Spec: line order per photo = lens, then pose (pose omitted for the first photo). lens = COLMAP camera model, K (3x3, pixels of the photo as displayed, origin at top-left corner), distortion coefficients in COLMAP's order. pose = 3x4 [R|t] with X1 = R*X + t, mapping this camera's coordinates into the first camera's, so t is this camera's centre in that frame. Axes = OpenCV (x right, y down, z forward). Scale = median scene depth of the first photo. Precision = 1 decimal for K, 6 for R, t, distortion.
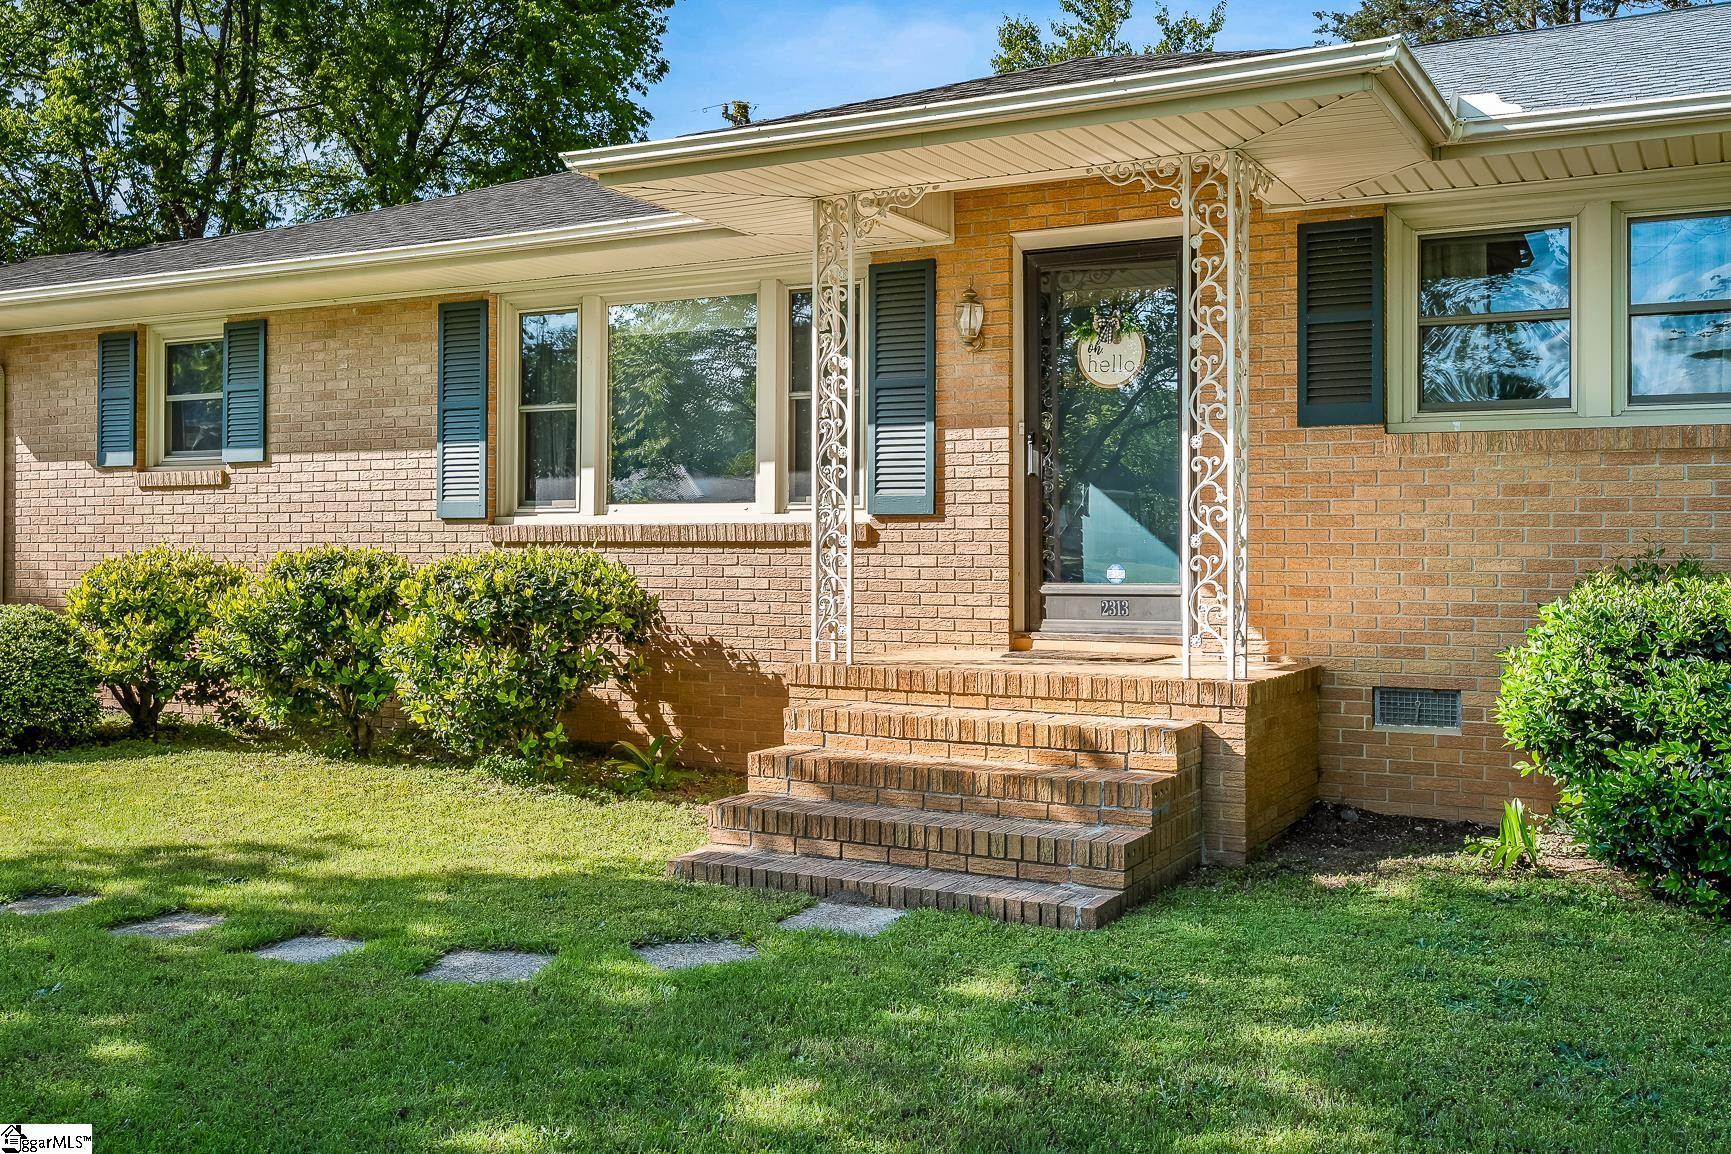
lens RADIAL K [[1663.6, 0, 866.9], [0, 1663.6, 566.3], [0, 0, 1]] dist [0.004872, 0.000000]
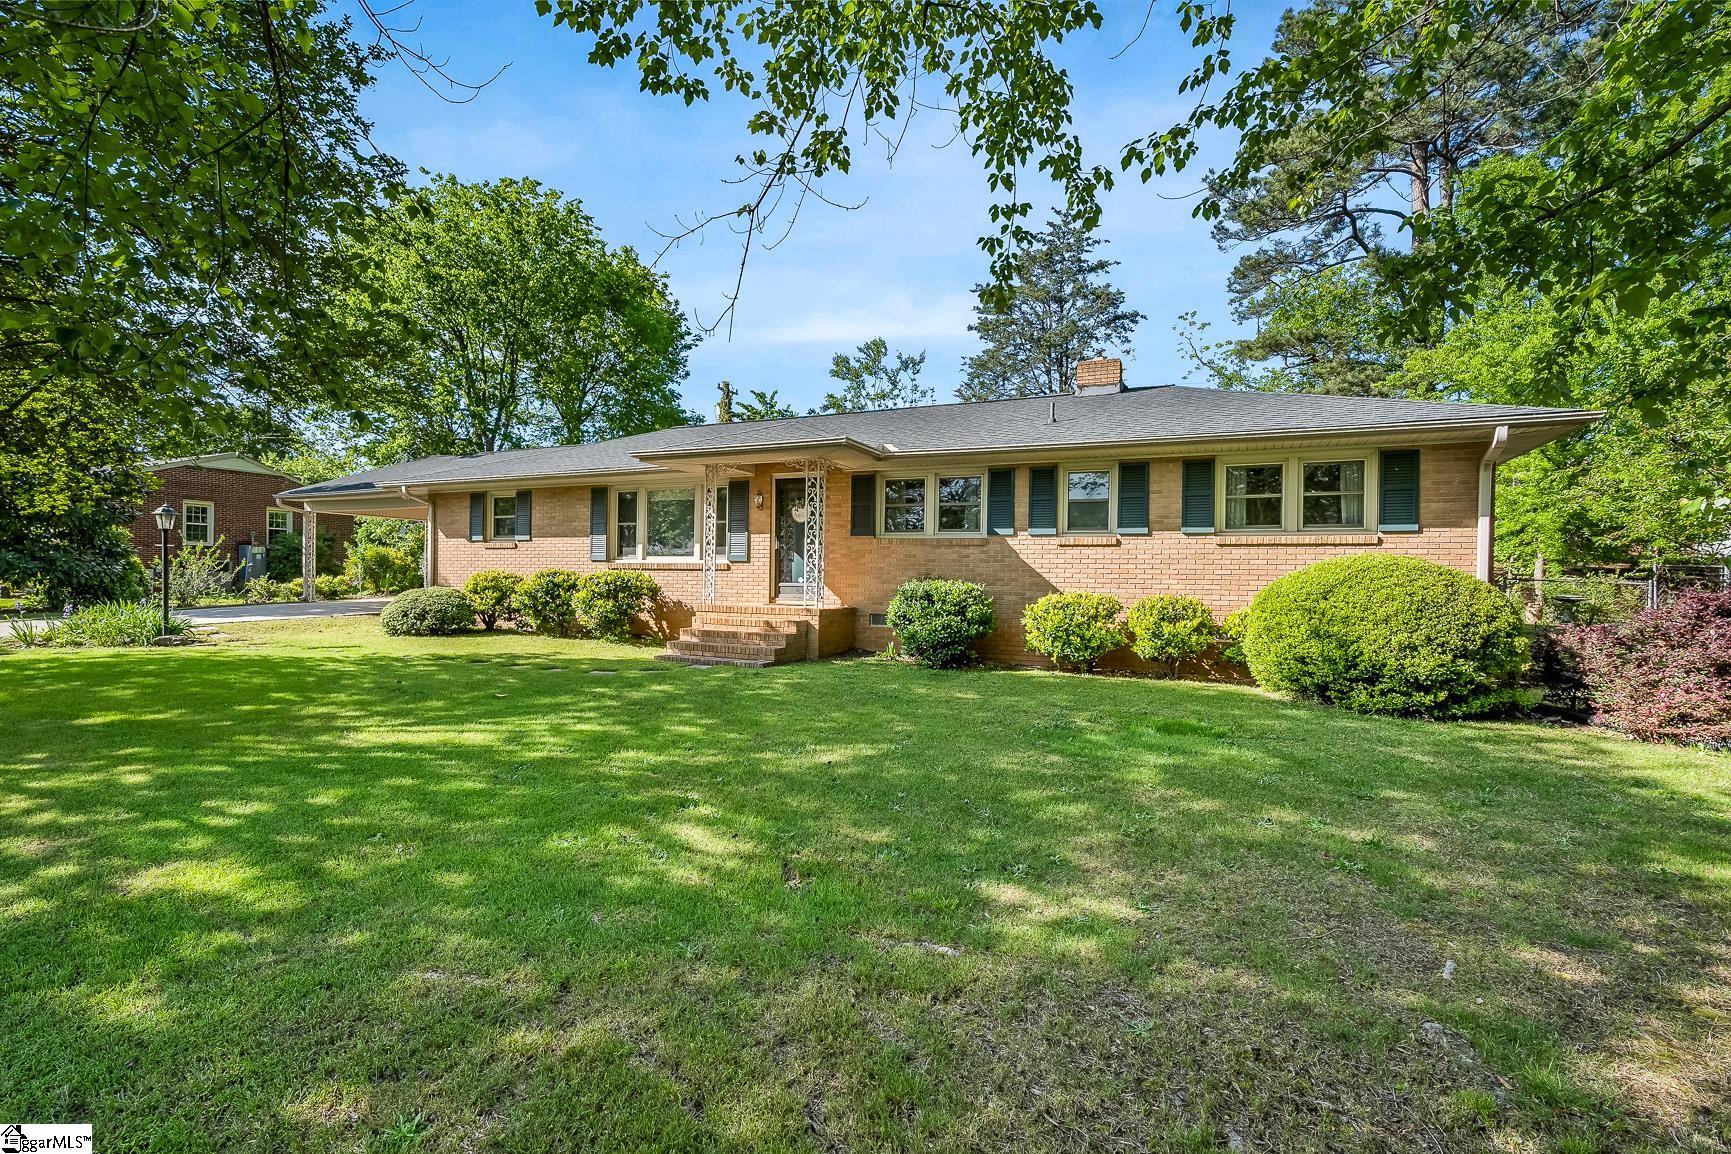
lens RADIAL K [[805.6, 0, 833.9], [0, 805.6, 605.0], [0, 0, 1]] dist [-0.000818, 0.000031]
pose [[0.999059, 0.012908, 0.041412, 0.139774], [-0.013691, 0.999732, 0.018693, 0.021304], [-0.041159, -0.019242, 0.998967, -0.536710]]
